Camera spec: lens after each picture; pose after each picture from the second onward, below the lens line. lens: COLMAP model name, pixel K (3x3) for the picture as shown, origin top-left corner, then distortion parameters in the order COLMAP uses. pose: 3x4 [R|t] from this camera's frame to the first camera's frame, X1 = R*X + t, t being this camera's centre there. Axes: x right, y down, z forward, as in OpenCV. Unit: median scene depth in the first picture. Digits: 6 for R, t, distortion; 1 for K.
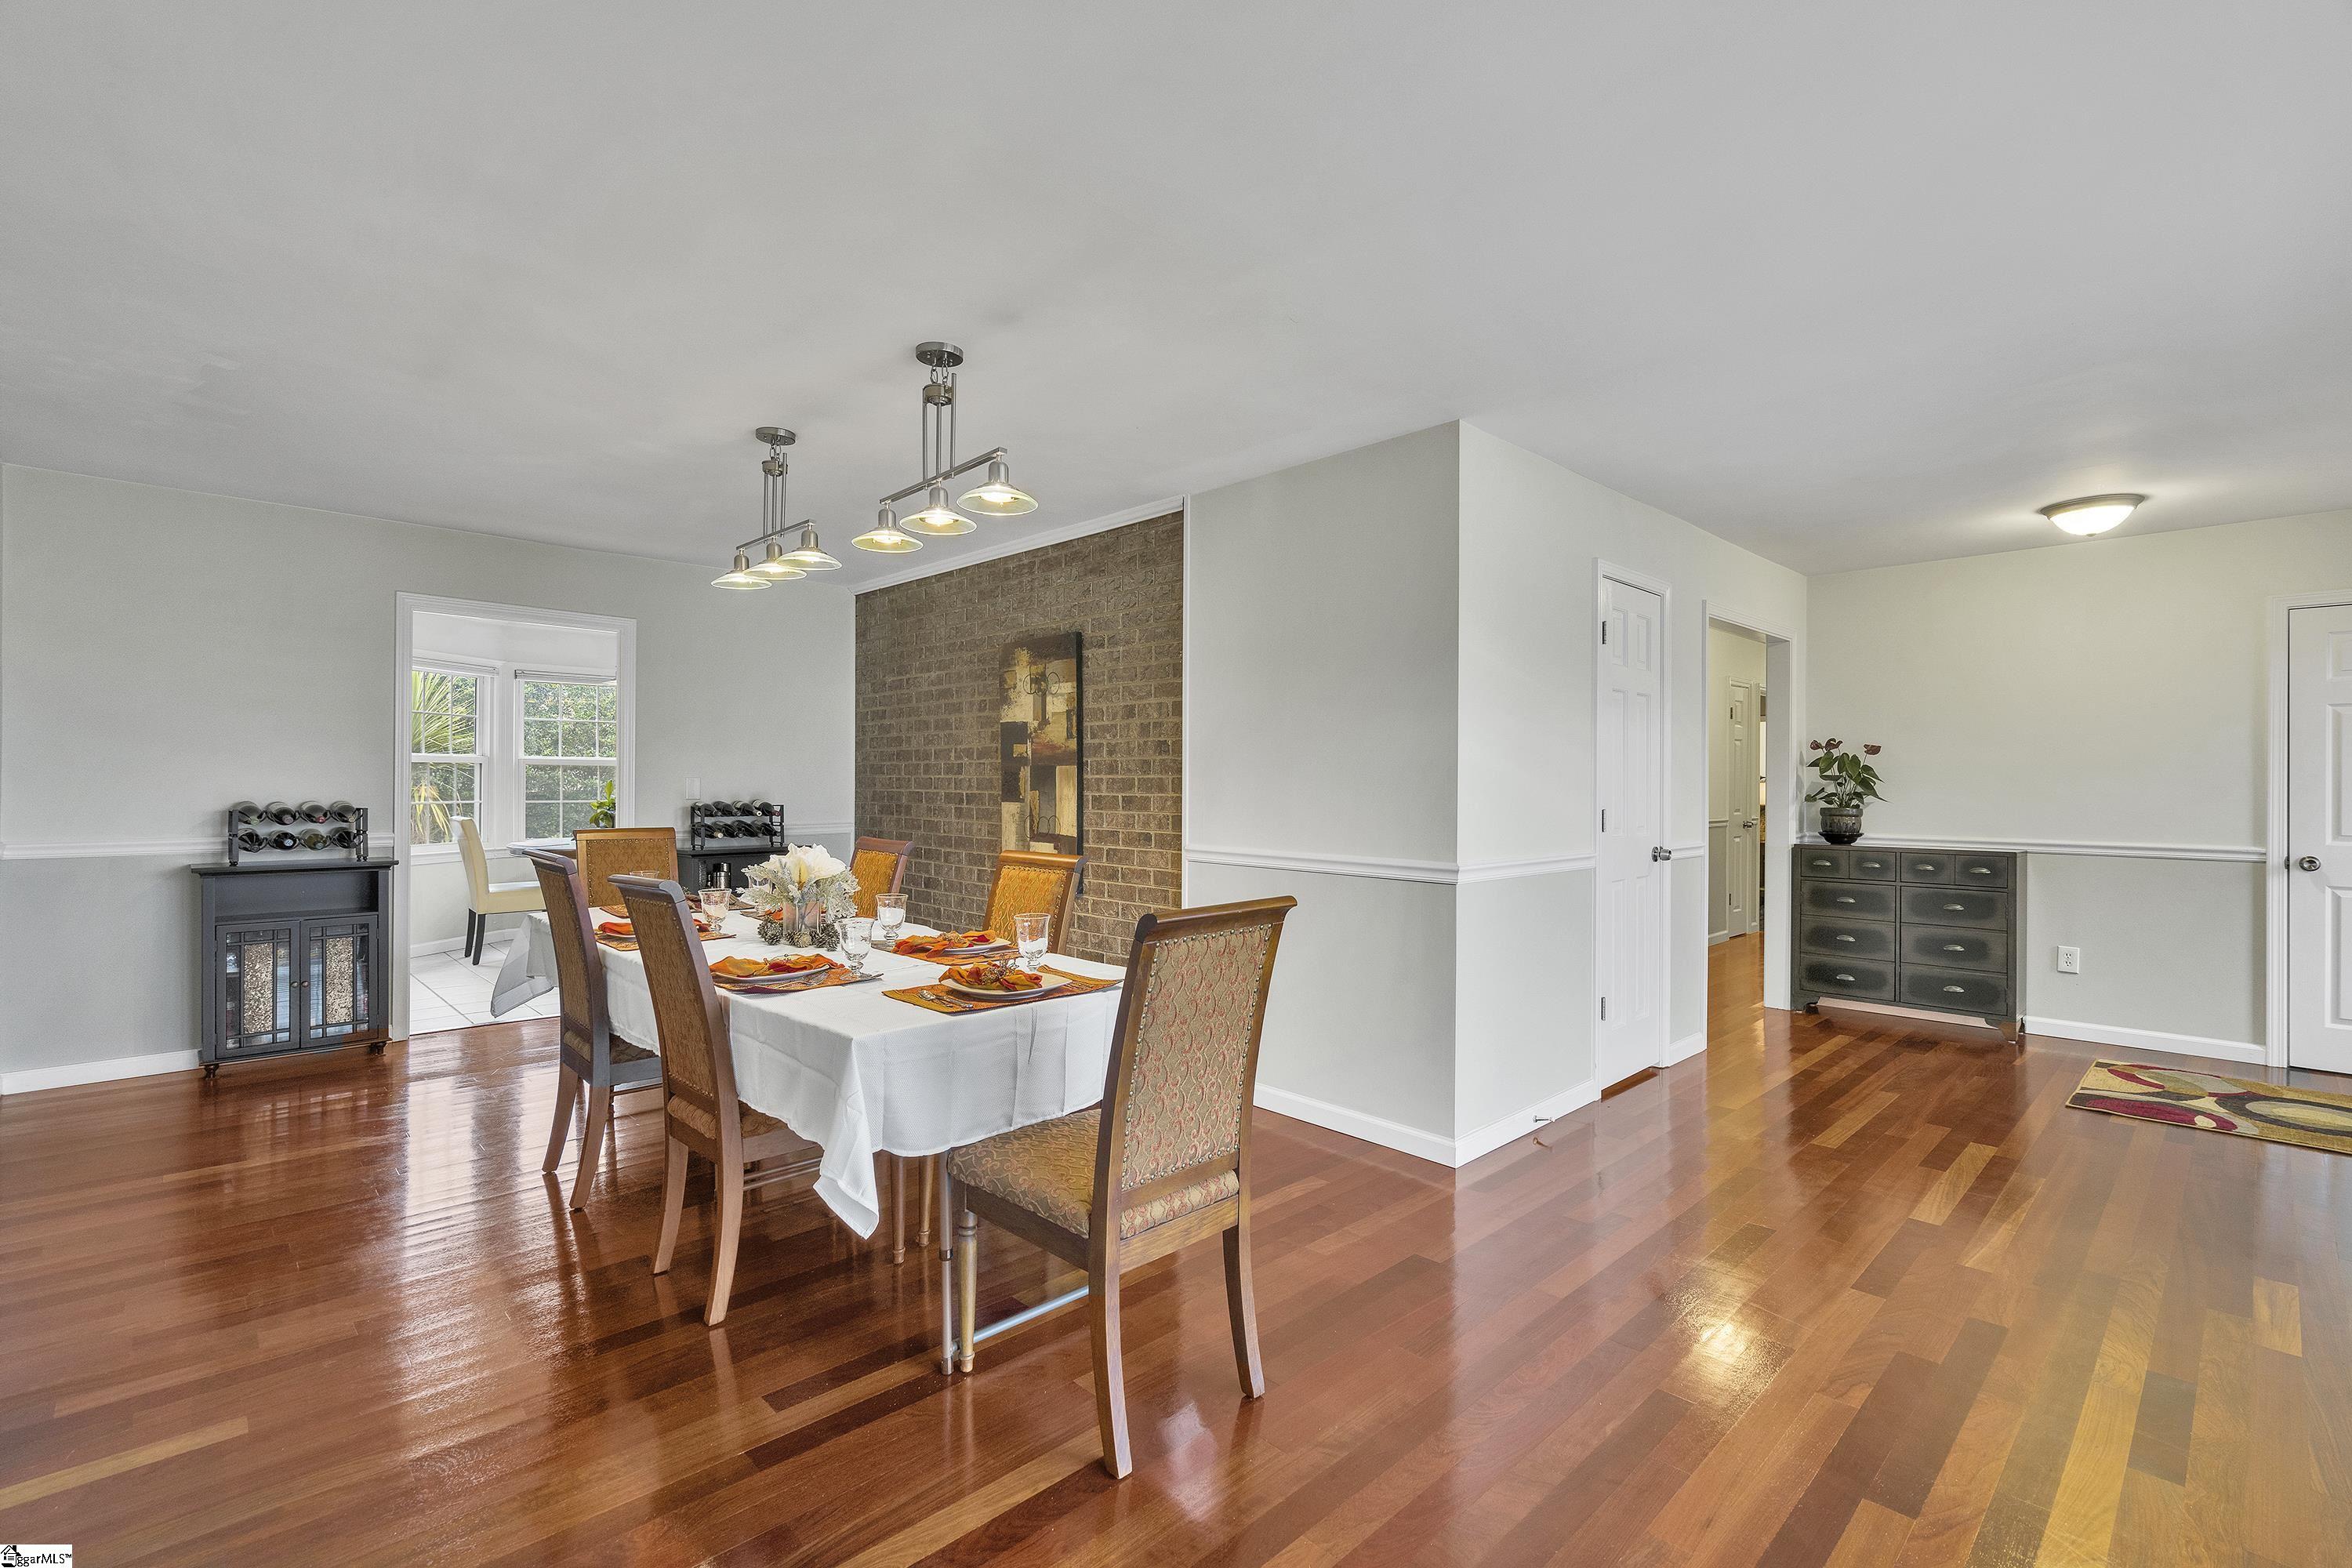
lens RADIAL K [[1048.0, 0, 1180.9], [0, 1048.0, 785.9], [0, 0, 1]] dist [-0.005469, 0.000507]
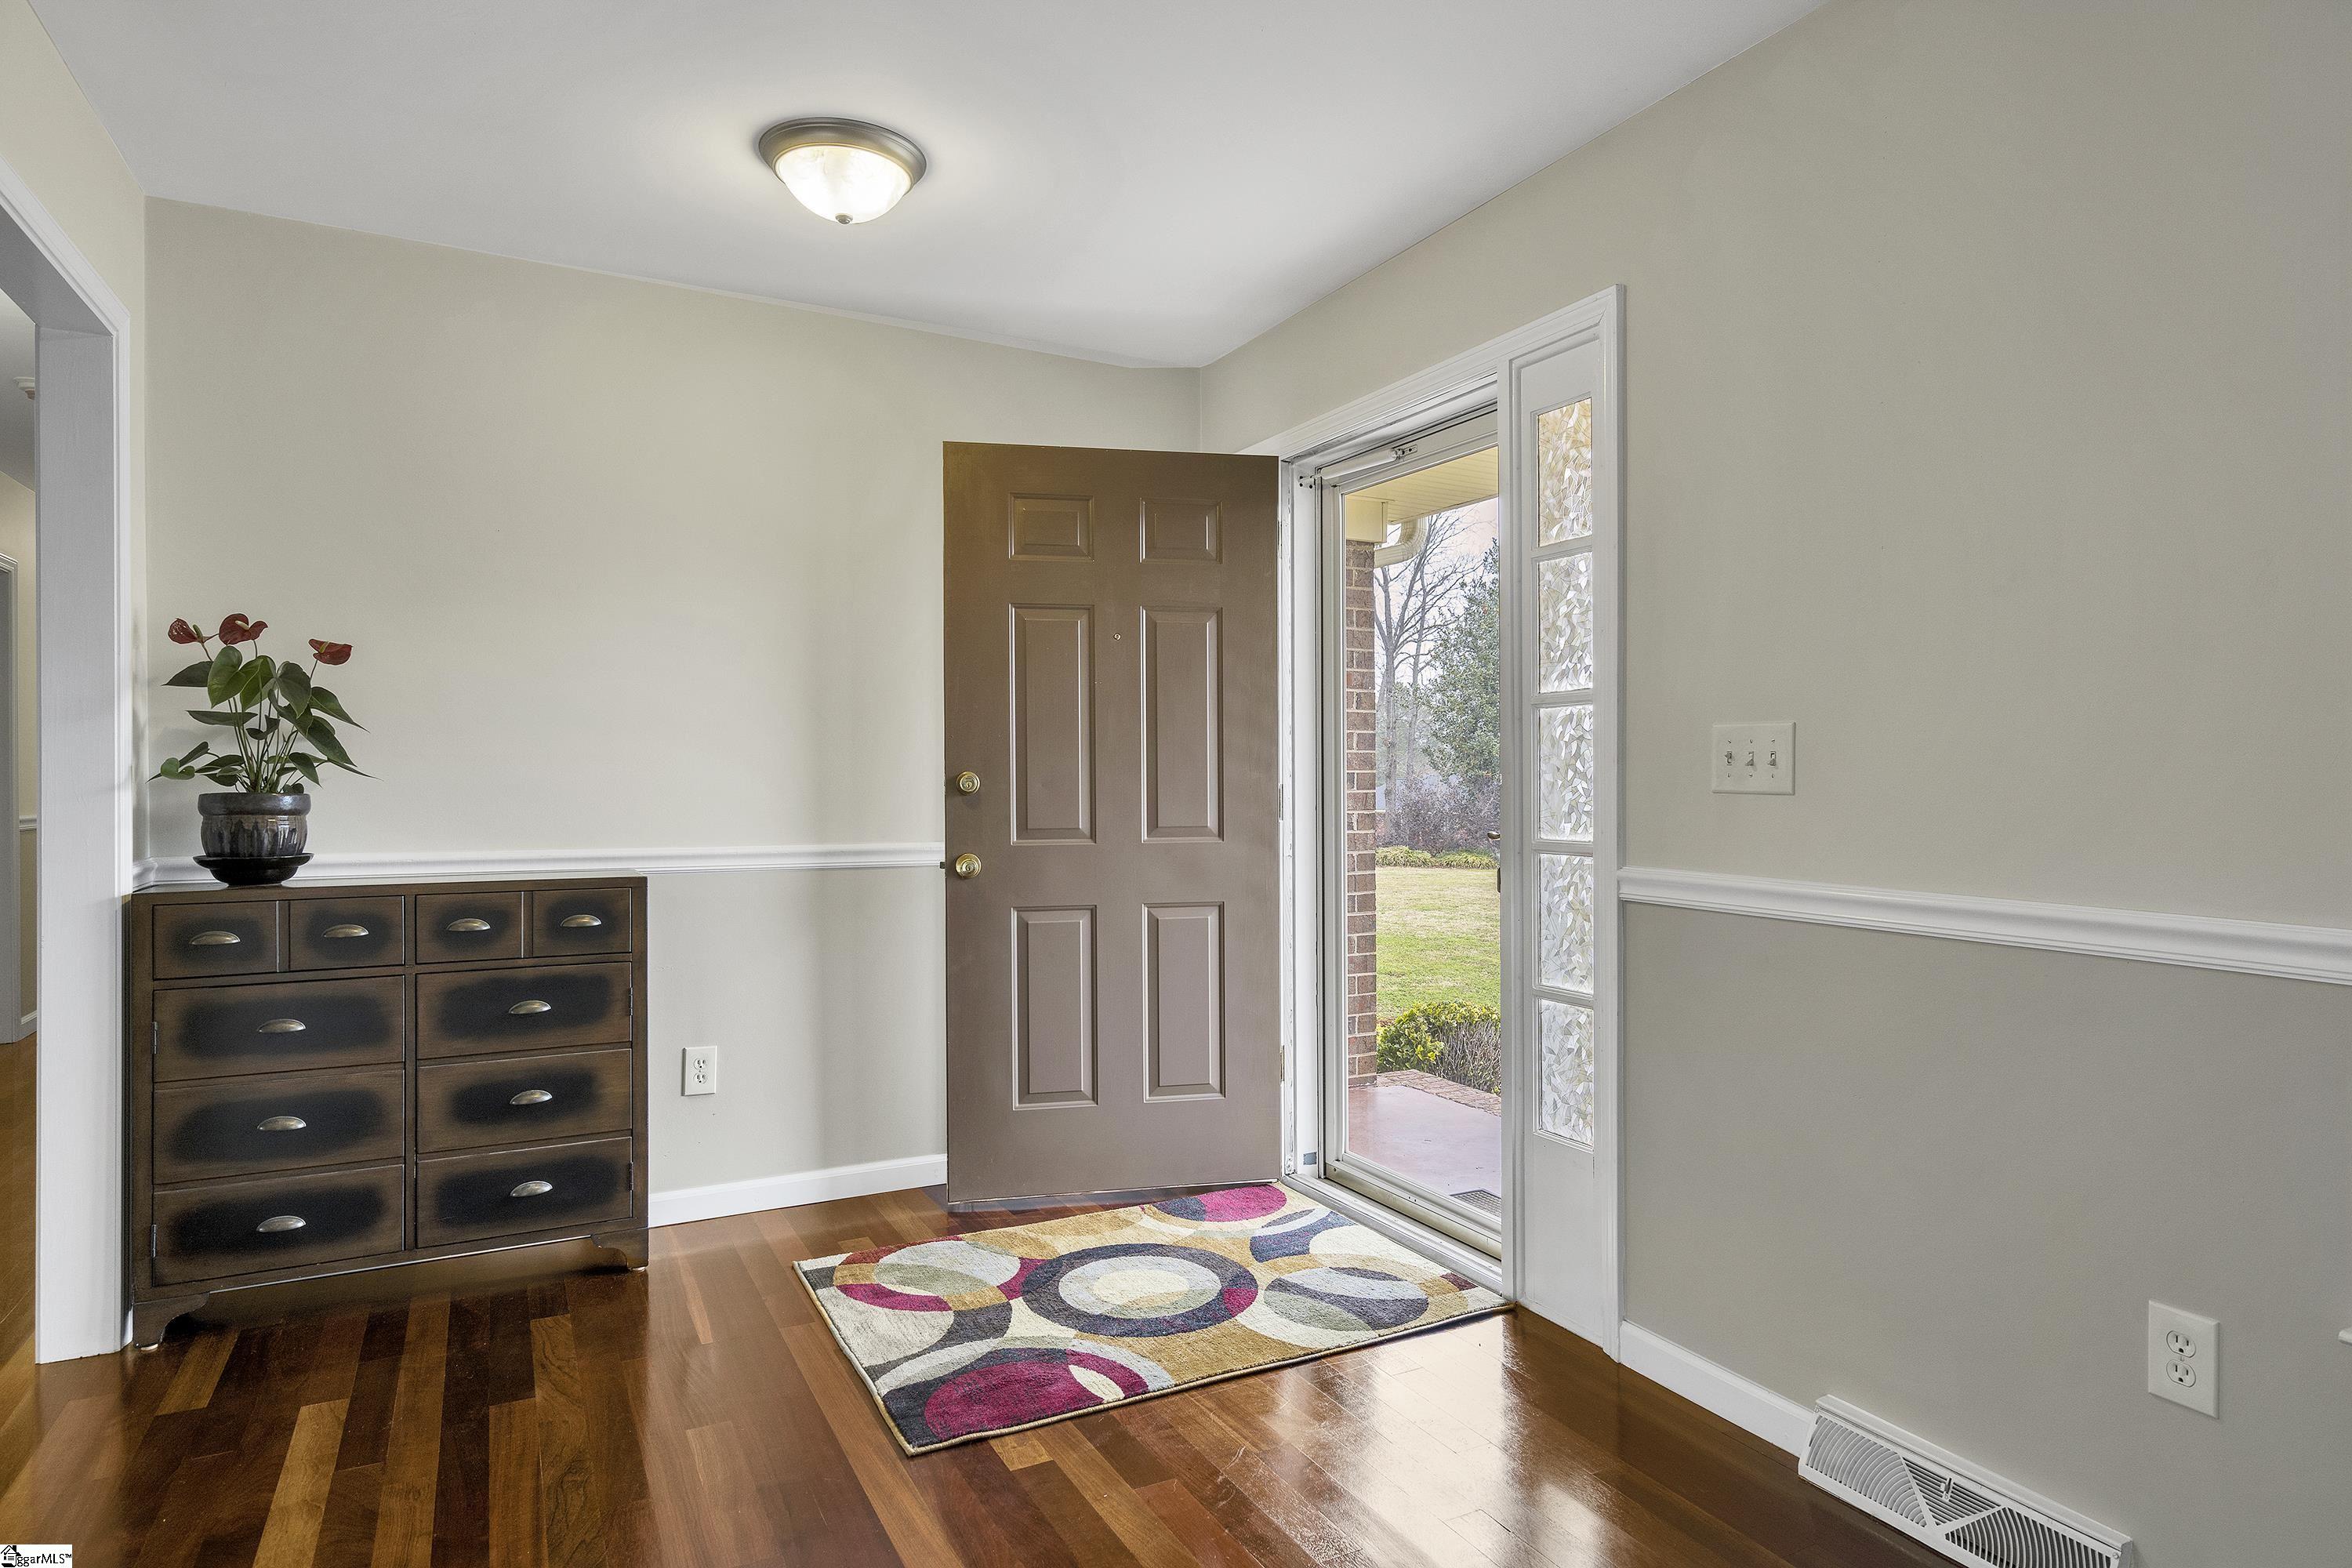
lens RADIAL K [[1331.7, 0, 1181.1], [0, 1331.7, 782.5], [0, 0, 1]] dist [0.006379, 0.000633]
pose [[0.290175, -0.006978, 0.956948, 0.249369], [0.003311, 0.999975, 0.006288, 0.014953], [-0.956968, 0.001344, 0.290190, 0.521315]]
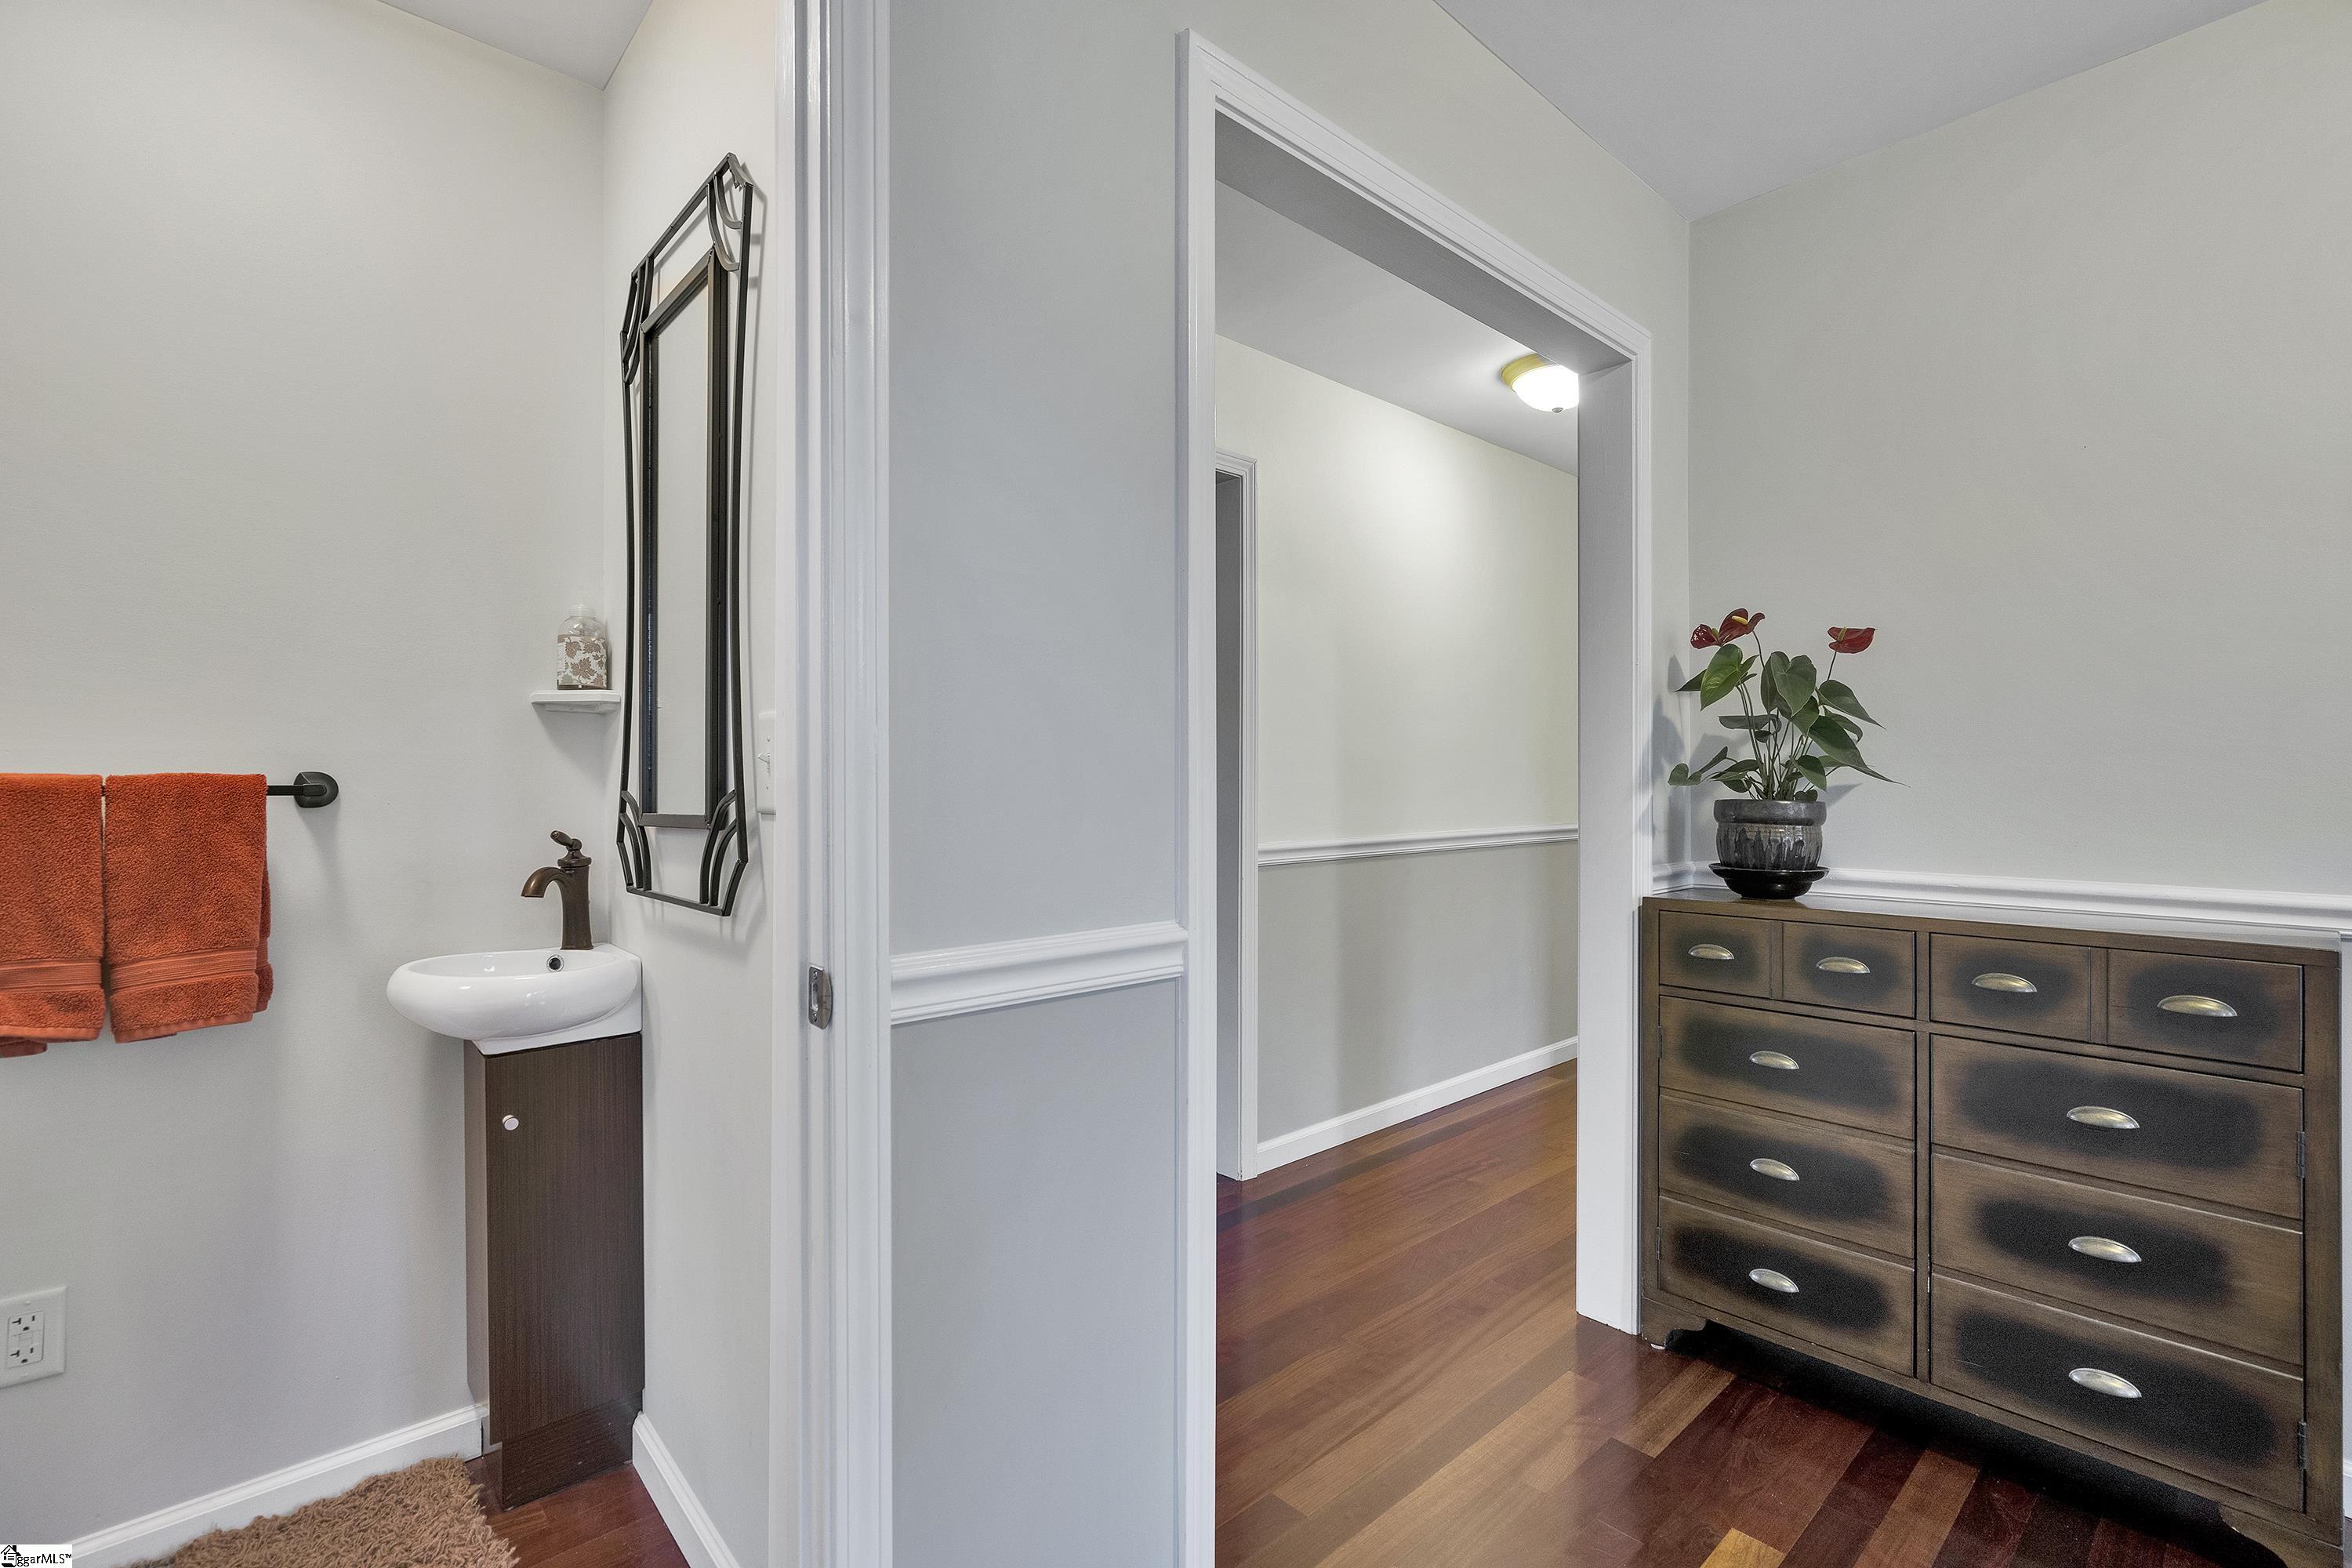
lens RADIAL K [[1048.0, 0, 1175.0], [0, 1048.0, 781.6], [0, 0, 1]] dist [-0.005469, 0.000507]
pose [[0.999419, -0.002764, -0.033982, 0.438758], [0.002619, 0.999987, -0.004324, 0.015597], [0.033994, 0.004232, 0.999413, 0.629219]]
